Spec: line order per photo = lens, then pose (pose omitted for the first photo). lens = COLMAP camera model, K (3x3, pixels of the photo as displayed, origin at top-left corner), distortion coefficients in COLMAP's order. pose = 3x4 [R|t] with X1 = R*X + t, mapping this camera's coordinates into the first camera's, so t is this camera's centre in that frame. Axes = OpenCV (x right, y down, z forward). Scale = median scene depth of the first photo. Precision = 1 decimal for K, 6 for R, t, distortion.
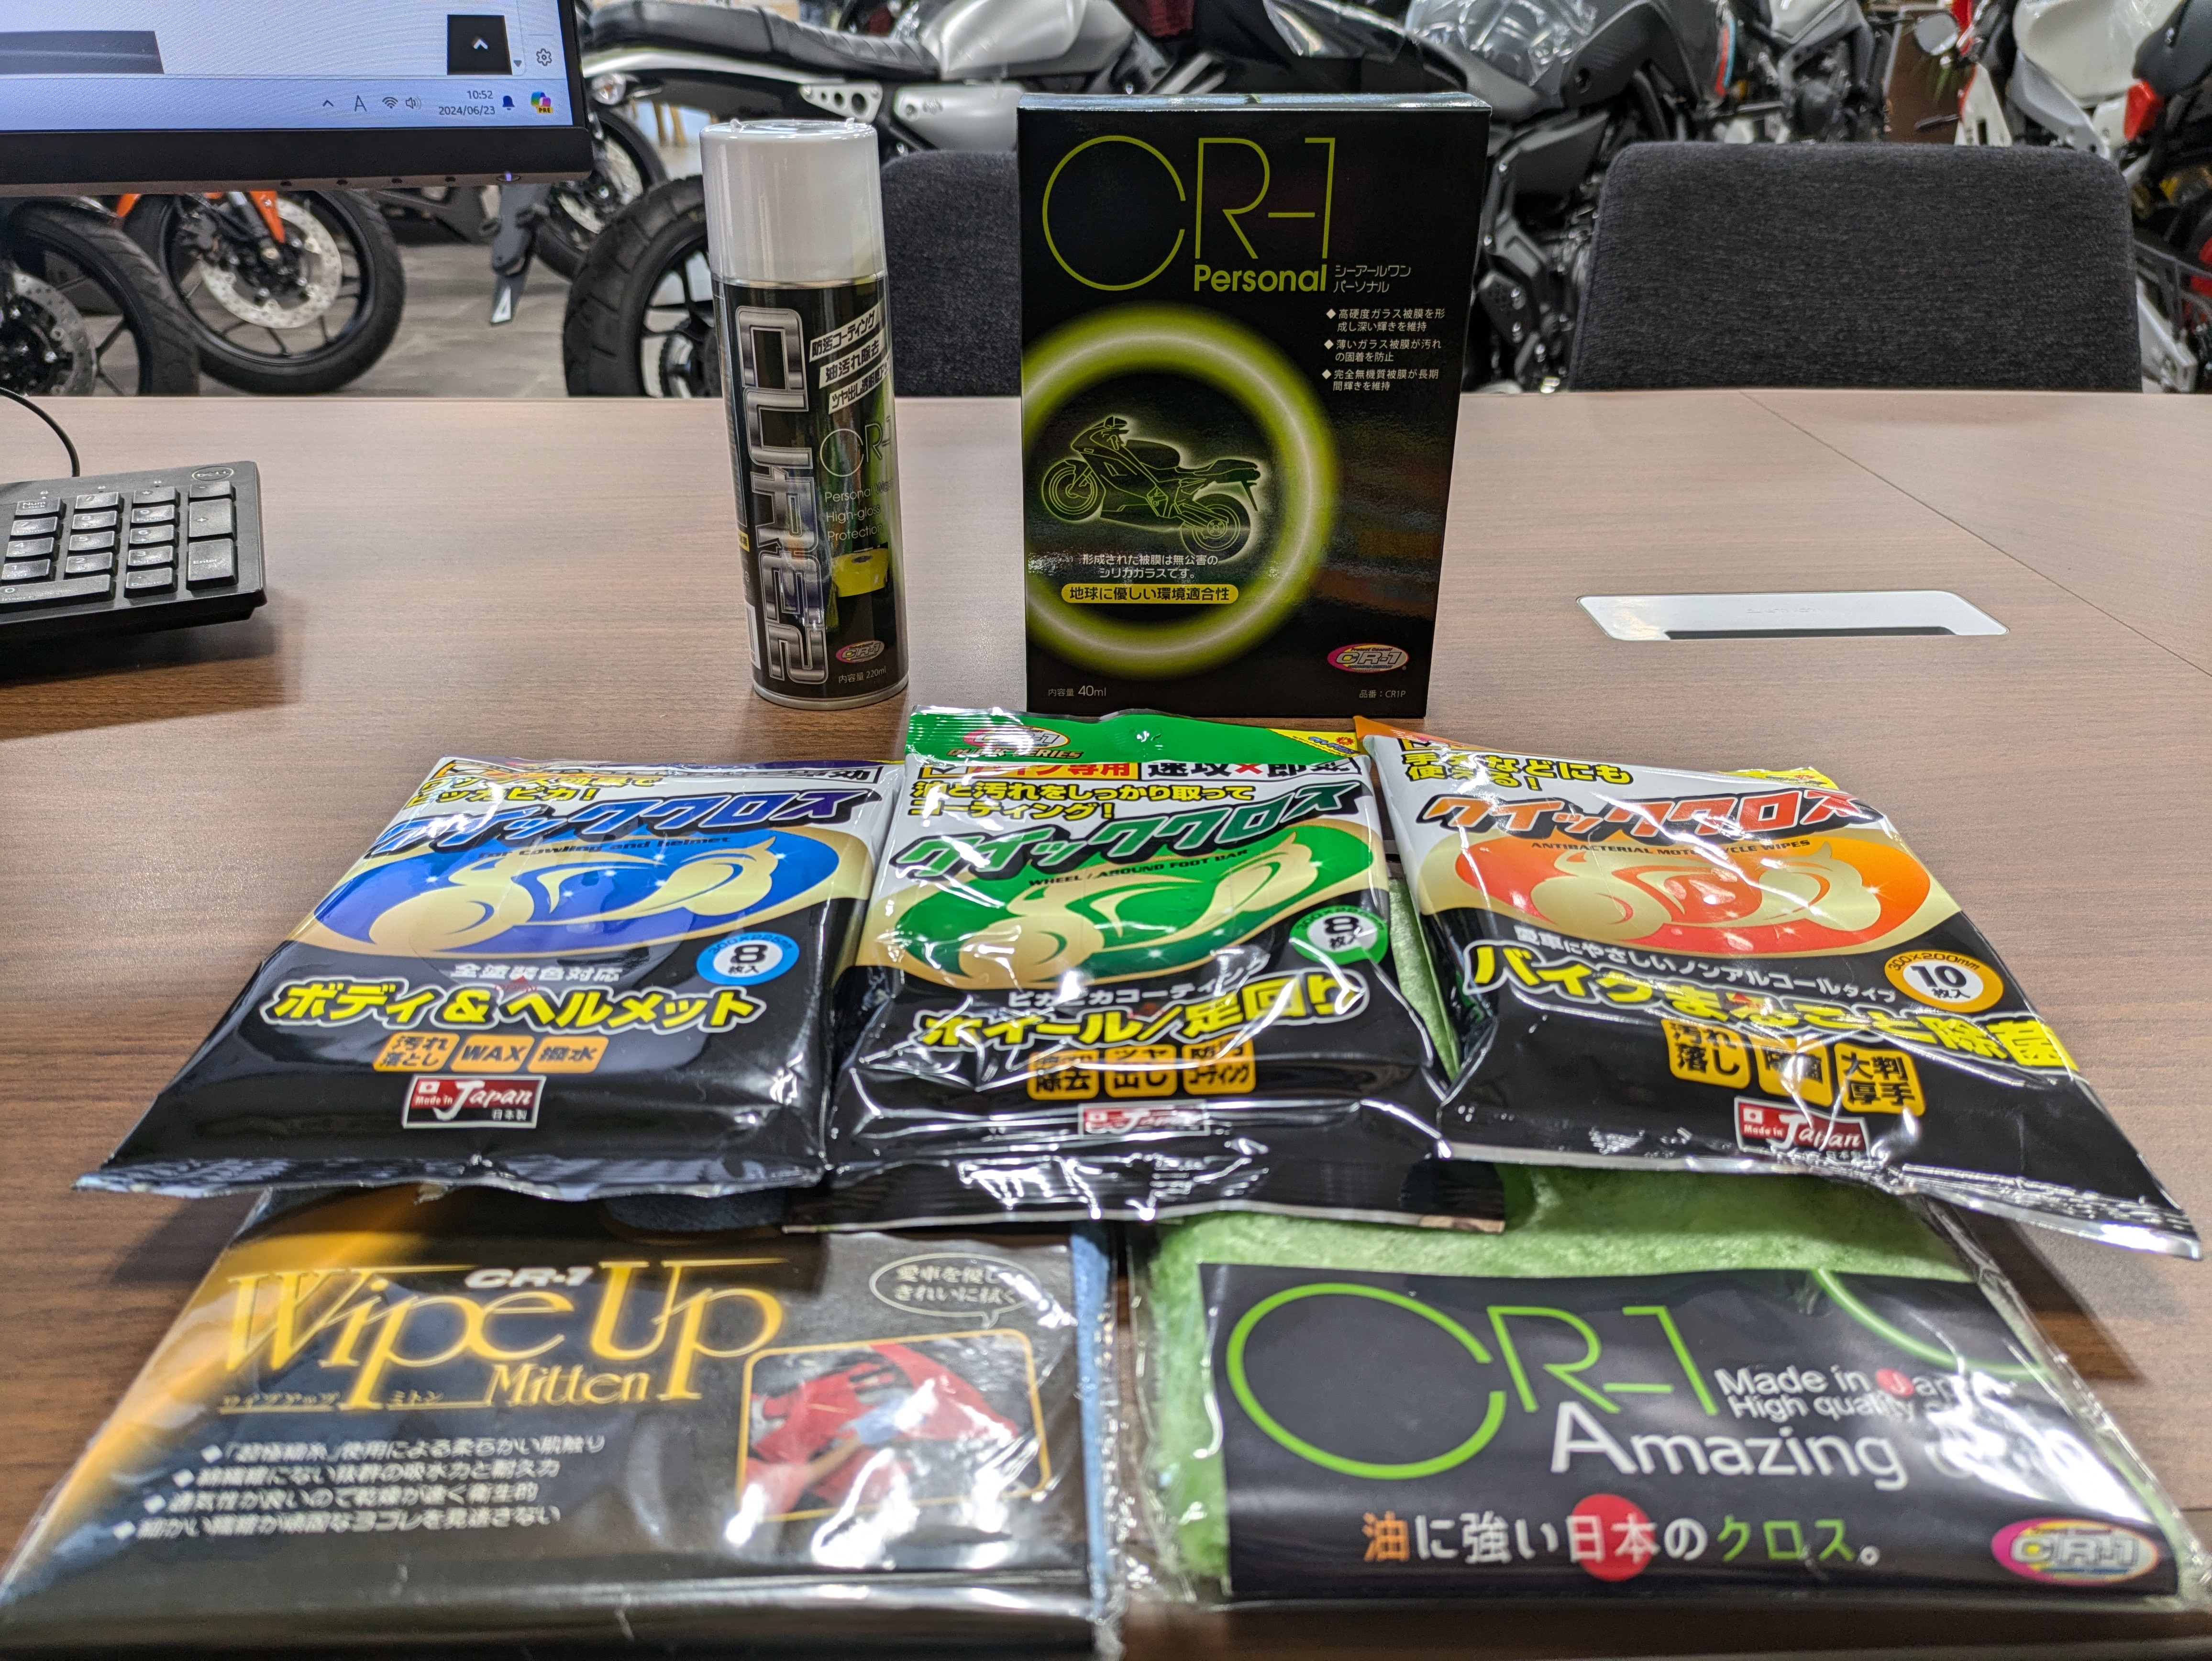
lens RADIAL K [[1647.9, 0, 1107.1], [0, 1647.9, 827.7], [0, 0, 1]] dist [0.029015, -0.002105]
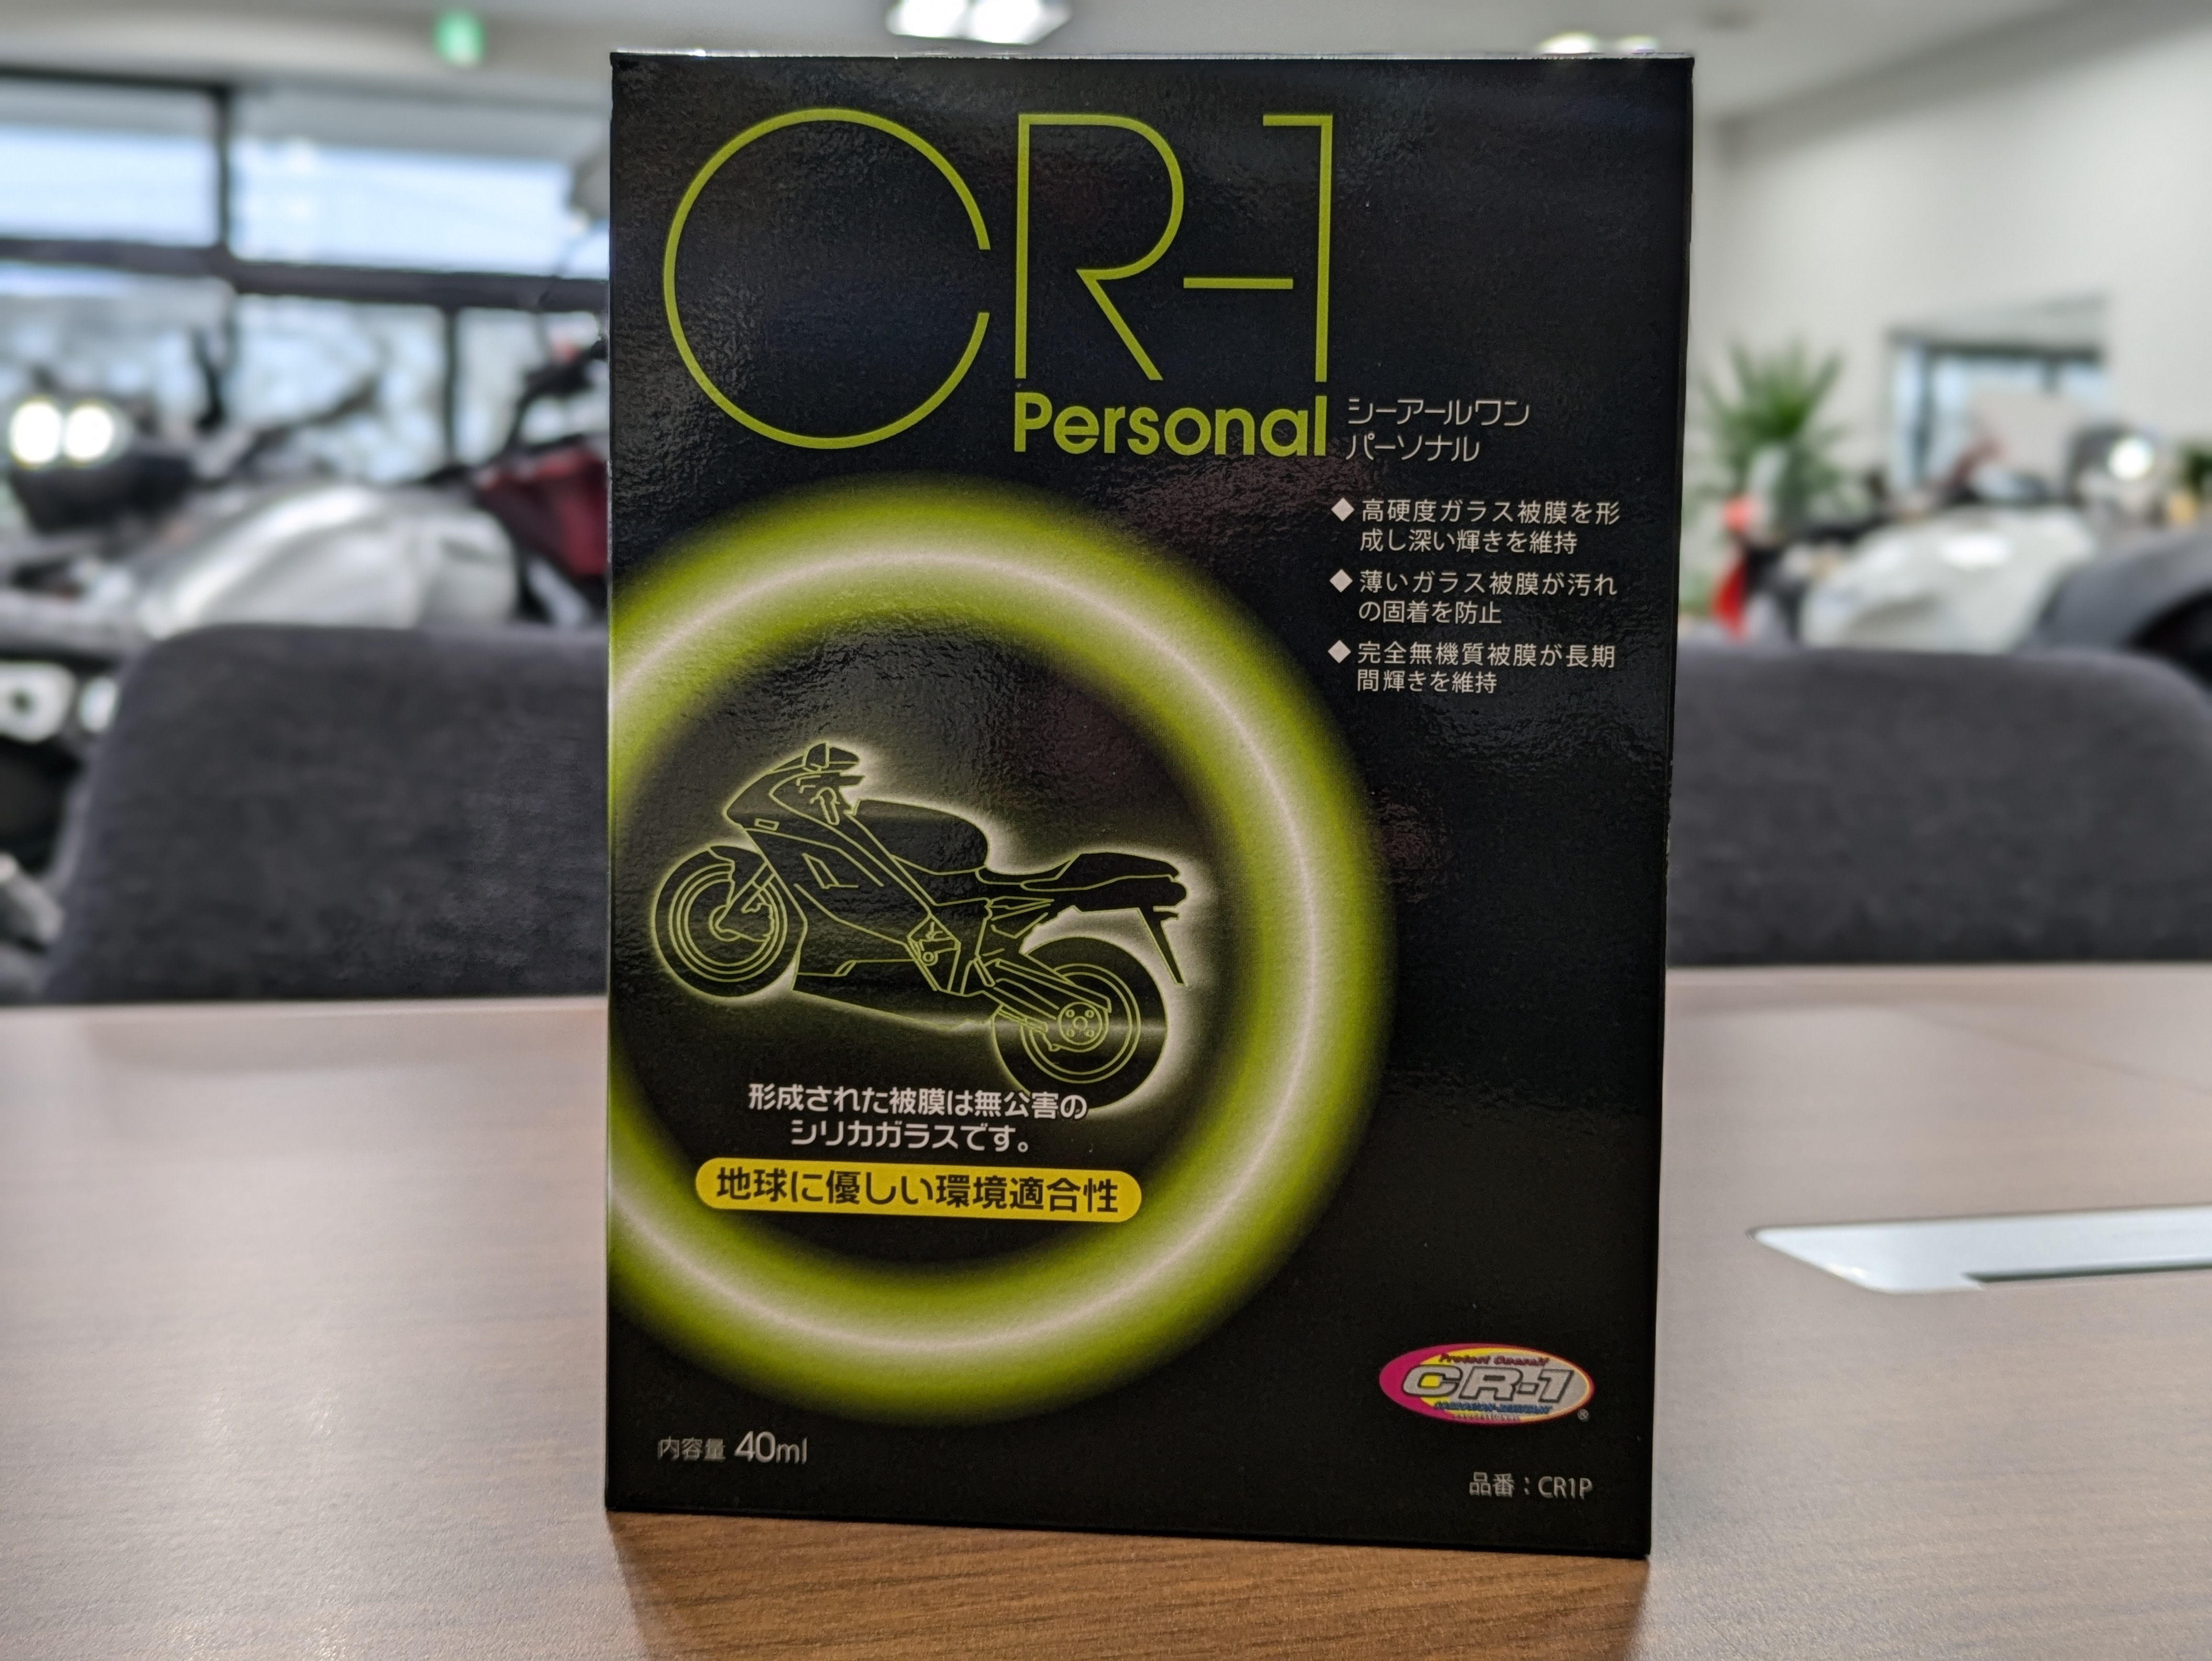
lens RADIAL K [[1647.9, 0, 1107.4], [0, 1647.9, 841.1], [0, 0, 1]] dist [0.029015, -0.002105]
pose [[0.997117, 0.009835, -0.075246, 0.105659], [-0.041221, 0.902724, -0.428241, -0.051962], [0.063714, 0.430108, 0.900527, 0.639971]]
